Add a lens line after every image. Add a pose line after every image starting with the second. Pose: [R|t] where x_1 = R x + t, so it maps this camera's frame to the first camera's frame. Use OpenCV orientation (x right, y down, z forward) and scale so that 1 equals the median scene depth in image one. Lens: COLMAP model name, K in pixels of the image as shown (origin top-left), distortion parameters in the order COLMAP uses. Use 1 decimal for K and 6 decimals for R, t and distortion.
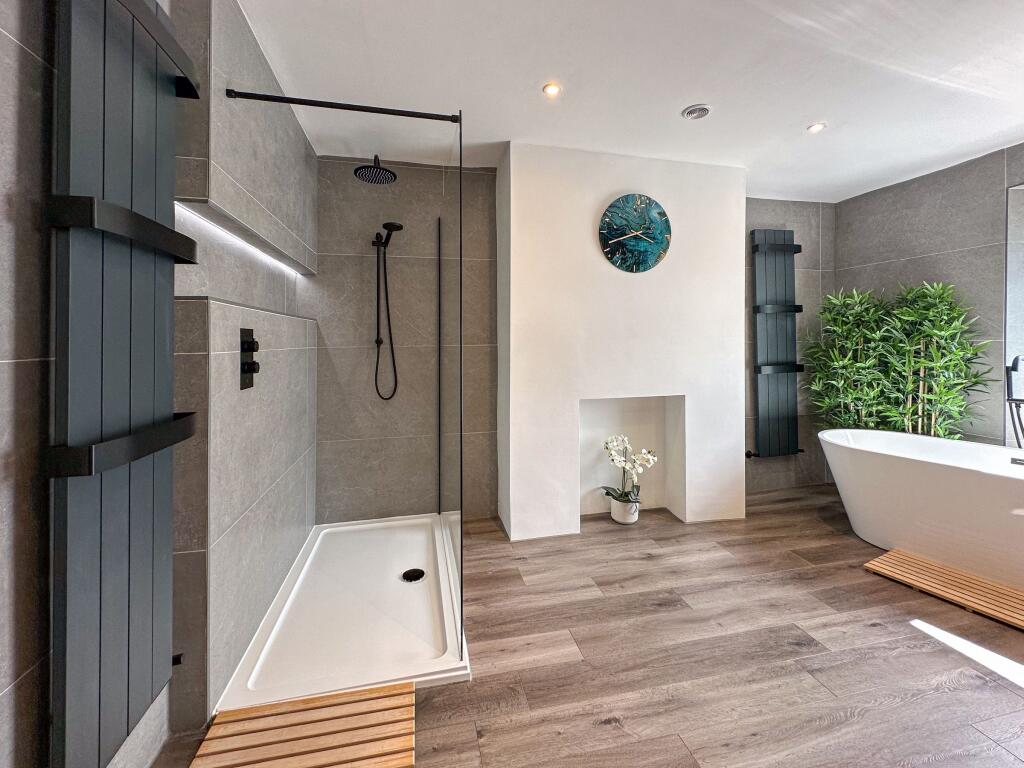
lens RADIAL K [[413.6, 0, 492.9], [0, 413.6, 337.5], [0, 0, 1]] dist [-0.001493, -0.000034]
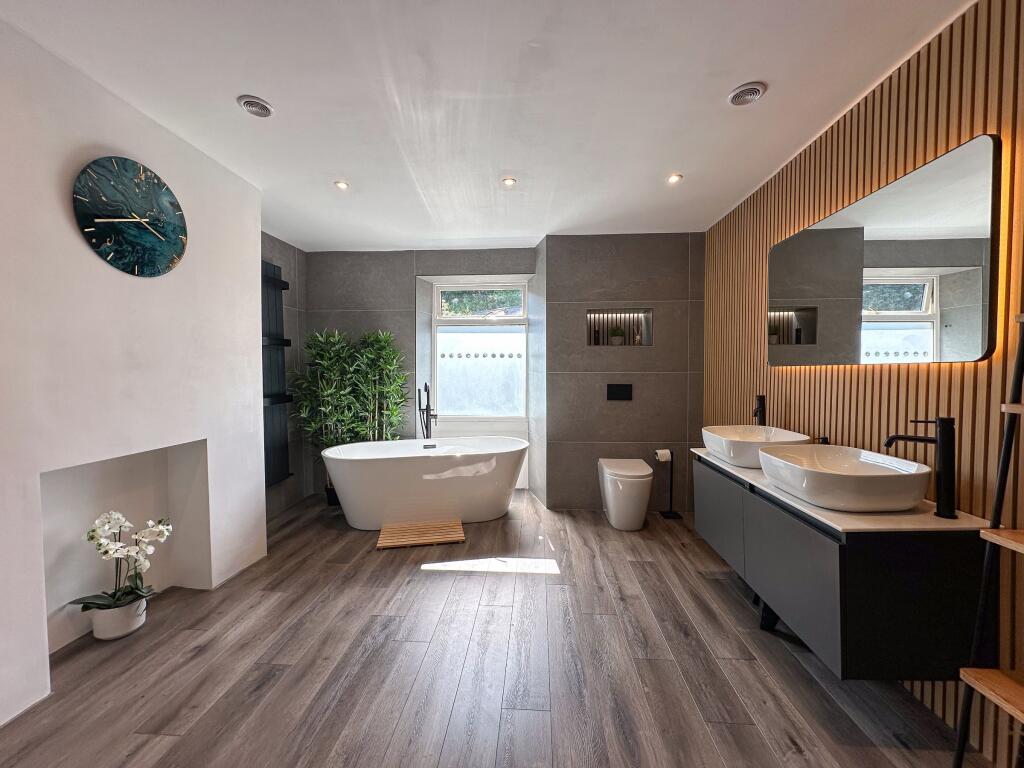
lens RADIAL K [[413.6, 0, 507.8], [0, 413.6, 386.0], [0, 0, 1]] dist [-0.001493, -0.000034]
pose [[0.270346, -0.030769, 0.962271, -0.170001], [-0.007368, 0.999394, 0.034026, 0.001784], [-0.962735, -0.016289, 0.269956, 0.204115]]
